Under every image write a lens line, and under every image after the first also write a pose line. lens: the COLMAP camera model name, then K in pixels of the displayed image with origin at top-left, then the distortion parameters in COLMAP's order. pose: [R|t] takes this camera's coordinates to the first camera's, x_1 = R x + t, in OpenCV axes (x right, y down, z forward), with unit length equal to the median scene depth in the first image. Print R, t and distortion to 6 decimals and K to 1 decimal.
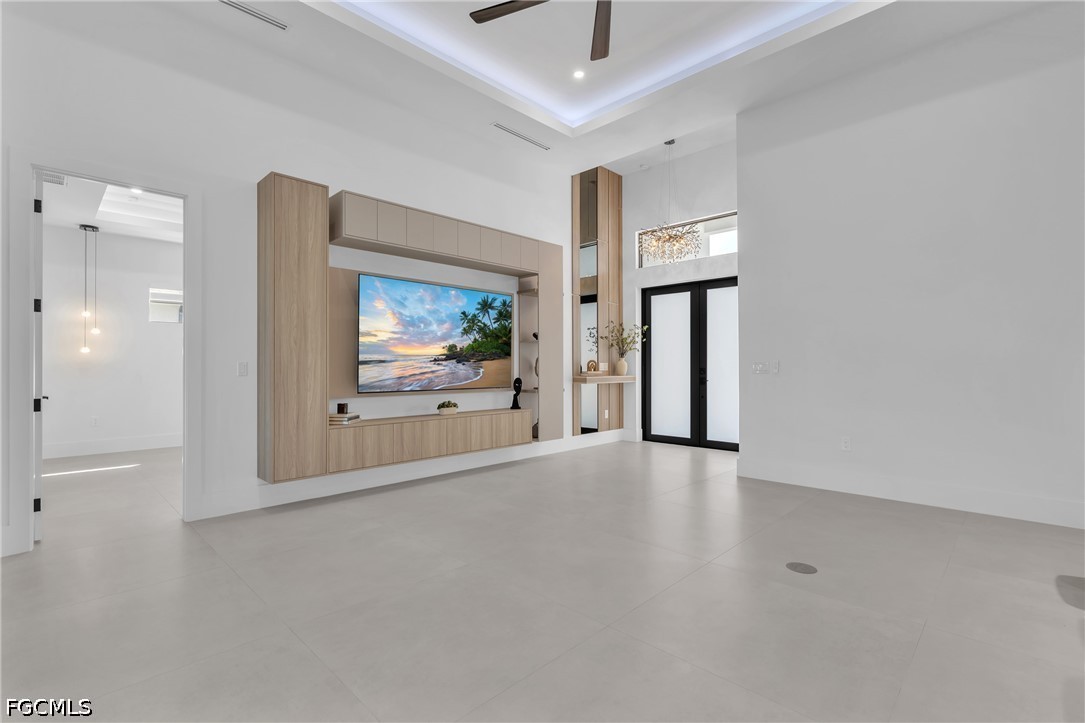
lens RADIAL K [[490.1, 0, 548.9], [0, 490.1, 362.0], [0, 0, 1]] dist [-0.003421, 0.000946]
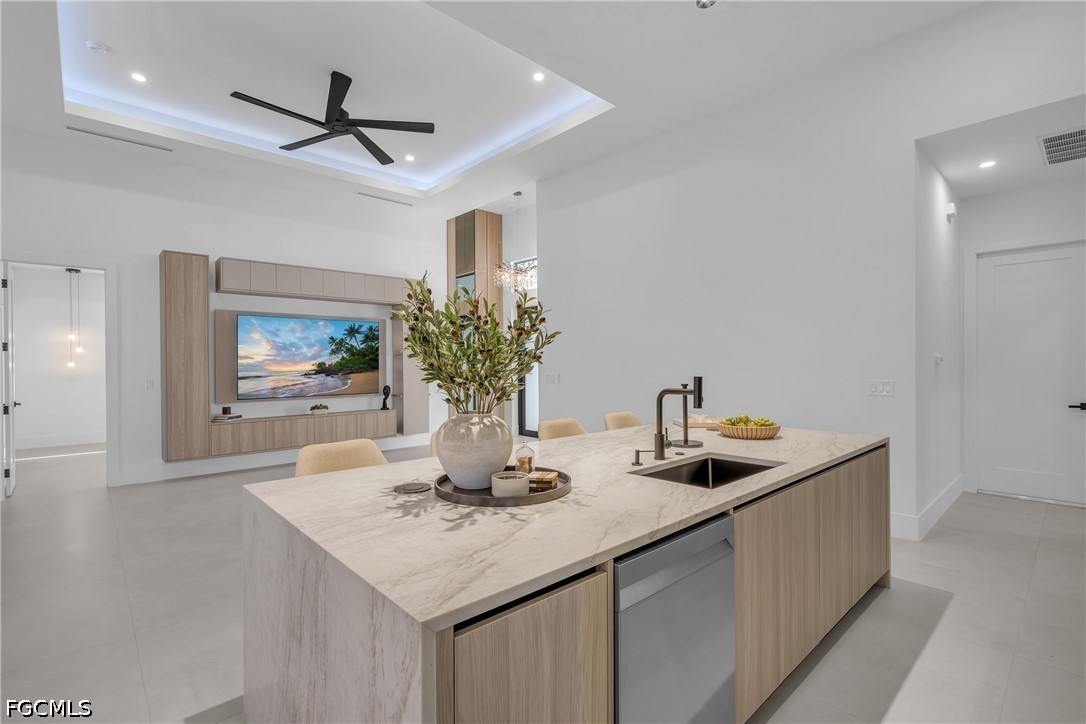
lens RADIAL K [[490.5, 0, 544.5], [0, 490.5, 363.5], [0, 0, 1]] dist [-0.003421, 0.000946]
pose [[0.998763, -0.005508, -0.049413, 0.365883], [0.006043, 0.999925, 0.010690, -0.032855], [0.049351, -0.010975, 0.998721, -0.233624]]
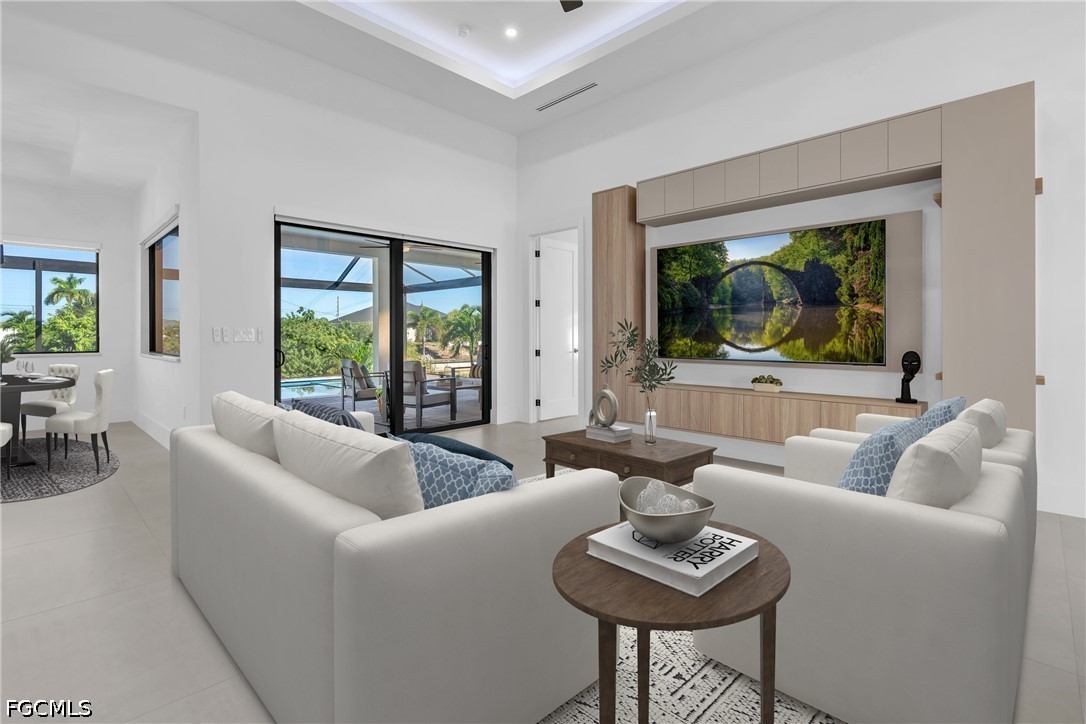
lens RADIAL K [[504.4, 0, 543.0], [0, 504.4, 334.7], [0, 0, 1]] dist [-0.002794, -0.000408]
pose [[-0.014537, -0.002727, -0.999891, 0.492929], [0.008959, 0.999956, -0.002857, 0.008483], [0.999854, -0.009000, -0.014512, 0.497368]]
